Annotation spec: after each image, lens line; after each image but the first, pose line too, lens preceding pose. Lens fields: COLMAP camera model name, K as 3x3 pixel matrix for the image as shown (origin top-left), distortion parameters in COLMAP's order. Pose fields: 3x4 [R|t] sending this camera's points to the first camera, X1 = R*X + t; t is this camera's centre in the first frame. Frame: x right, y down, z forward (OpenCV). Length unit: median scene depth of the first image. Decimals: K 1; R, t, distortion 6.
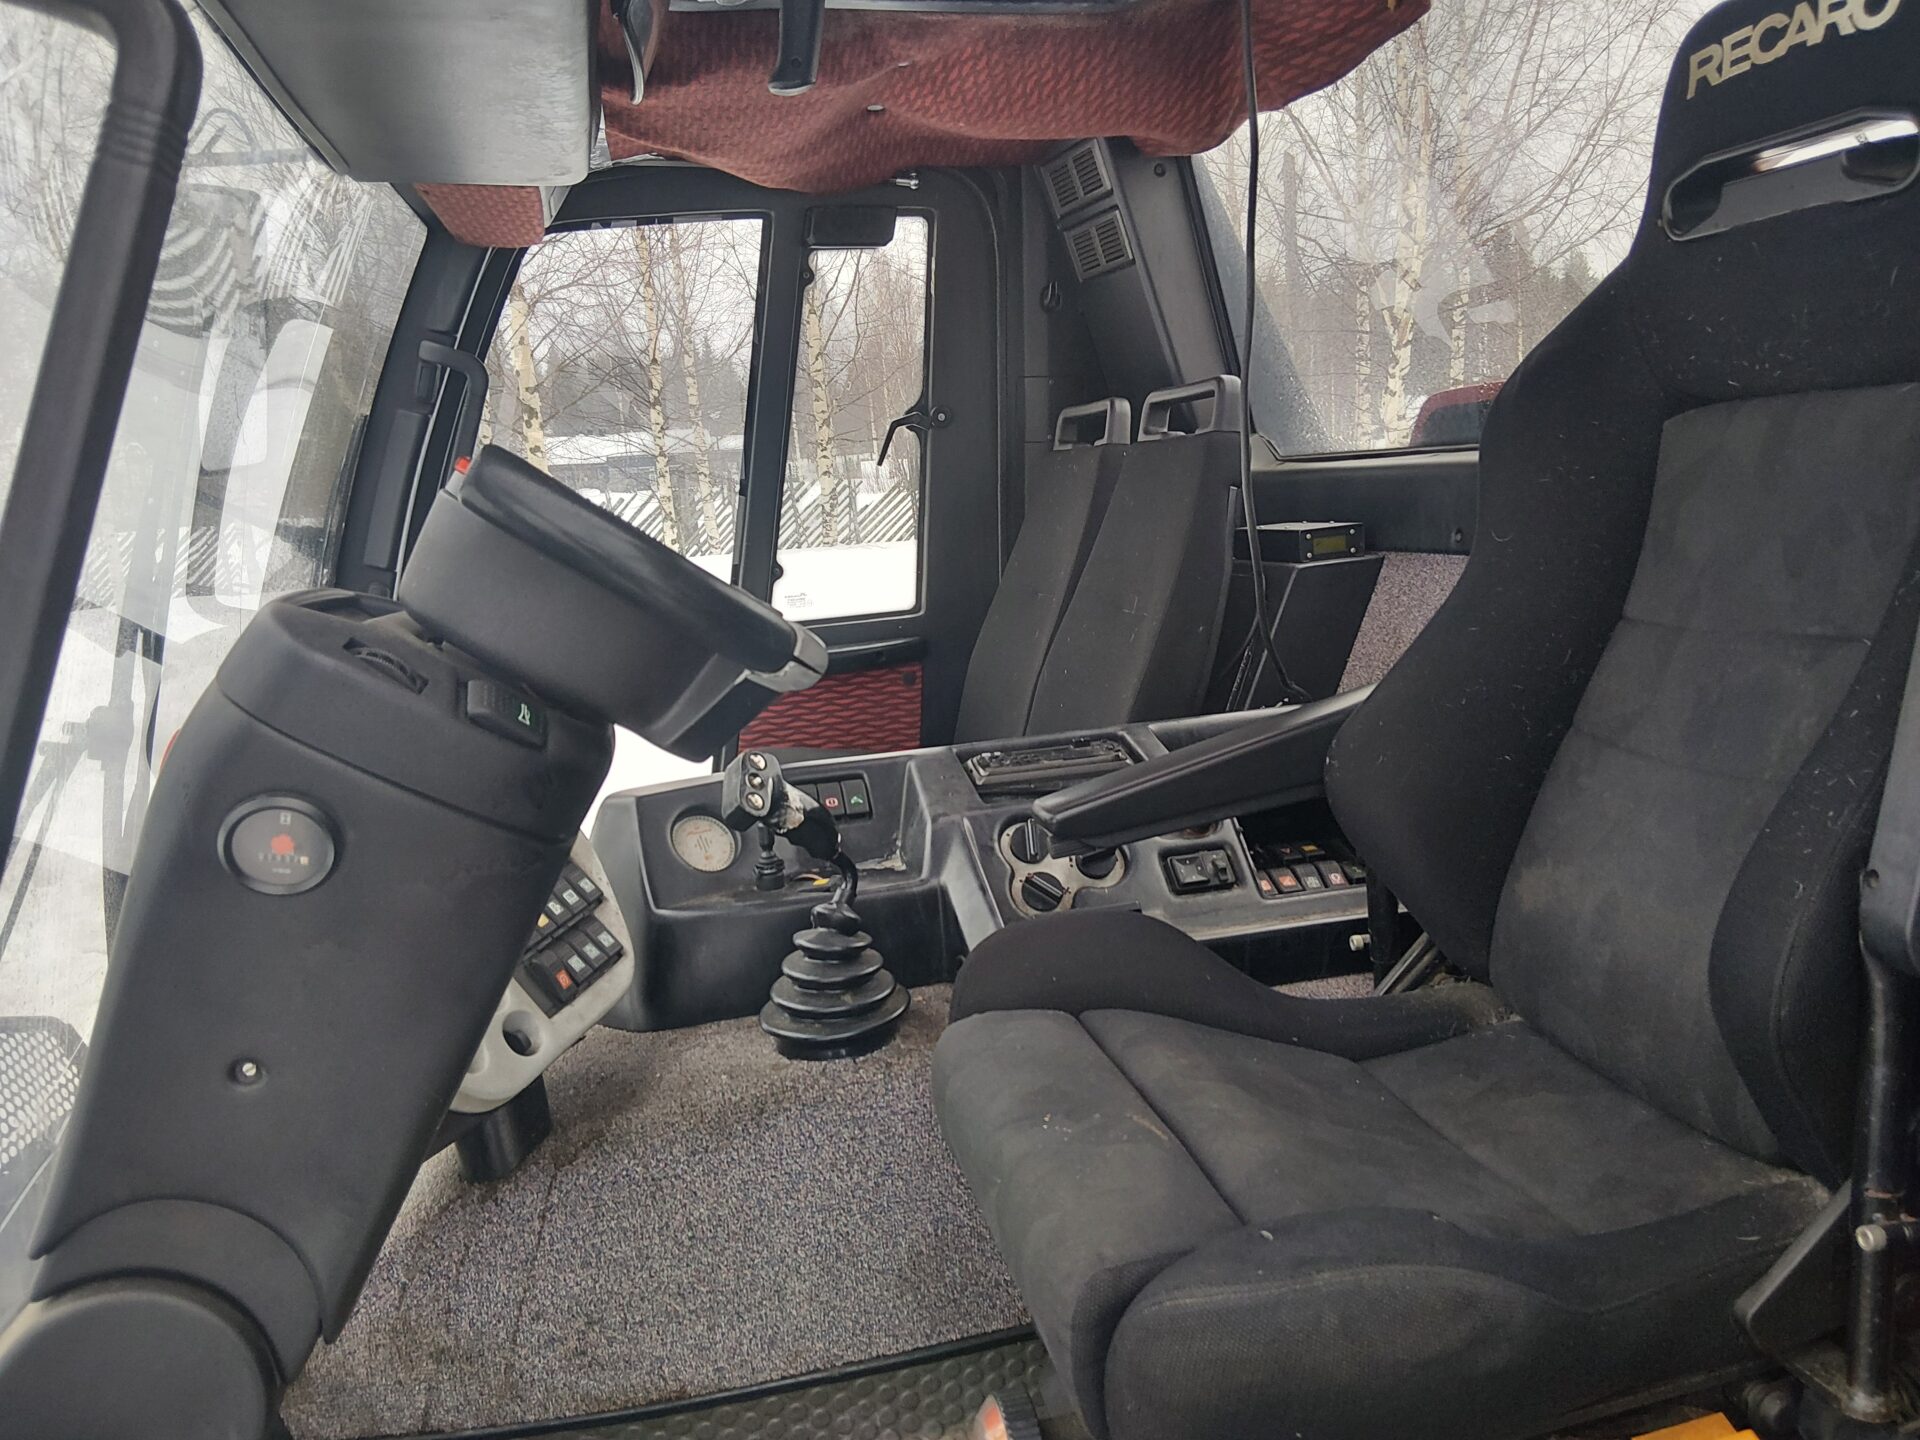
lens RADIAL K [[1466.6, 0, 960.9], [0, 1466.6, 700.2], [0, 0, 1]] dist [0.095374, -0.161969]
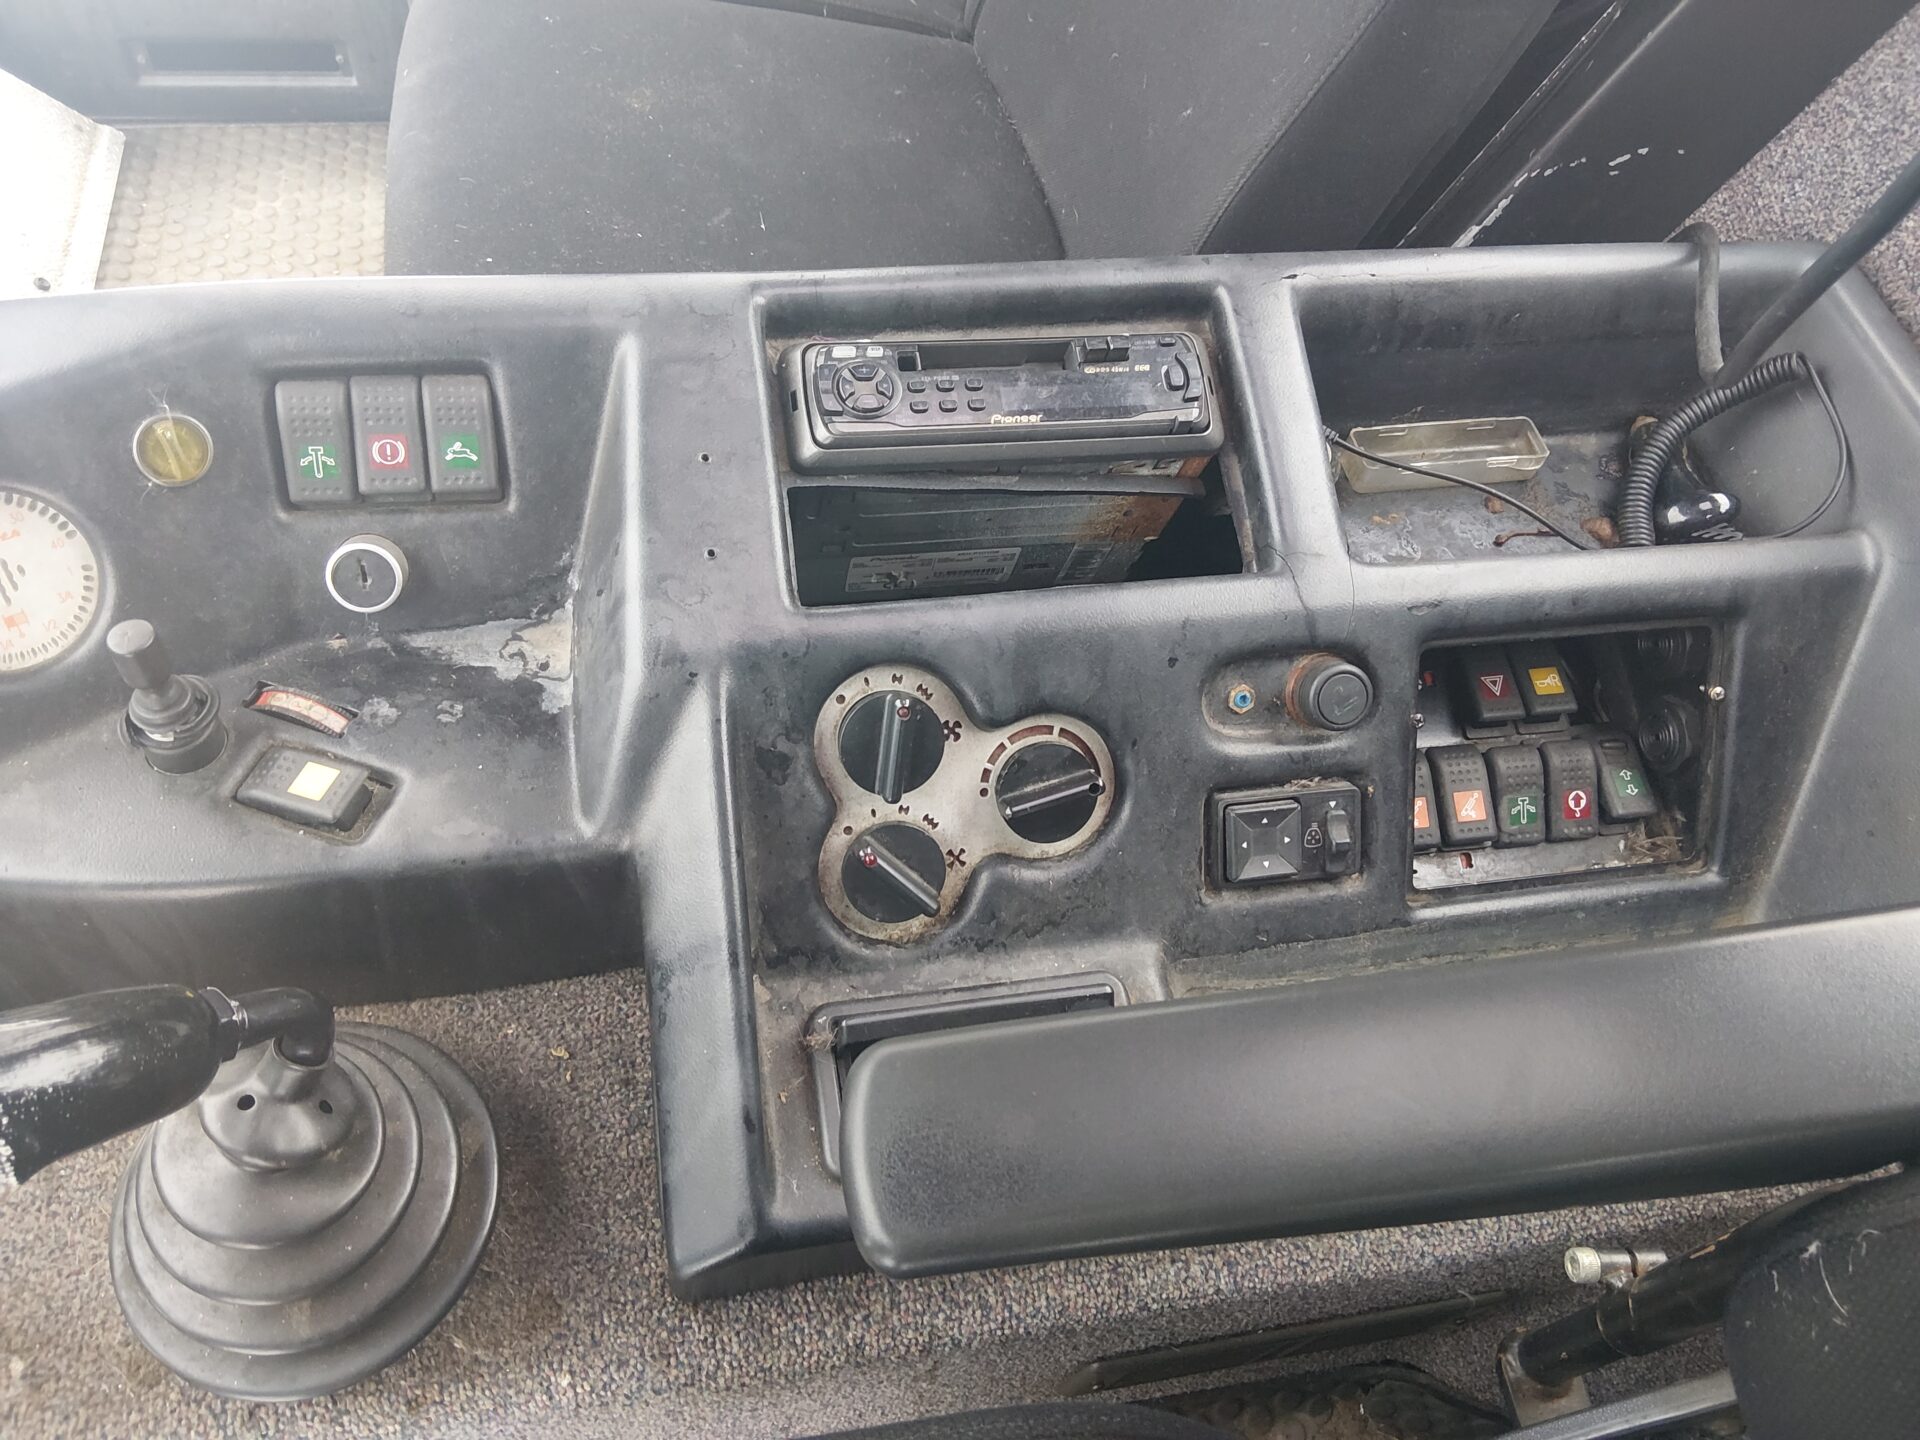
lens RADIAL K [[1461.4, 0, 957.5], [0, 1461.4, 727.8], [0, 0, 1]] dist [0.060937, -0.087641]
pose [[0.980038, 0.160485, 0.117350, 0.012449], [-0.195378, 0.668188, 0.717880, -0.122035], [0.036798, -0.726477, 0.686205, 0.492633]]
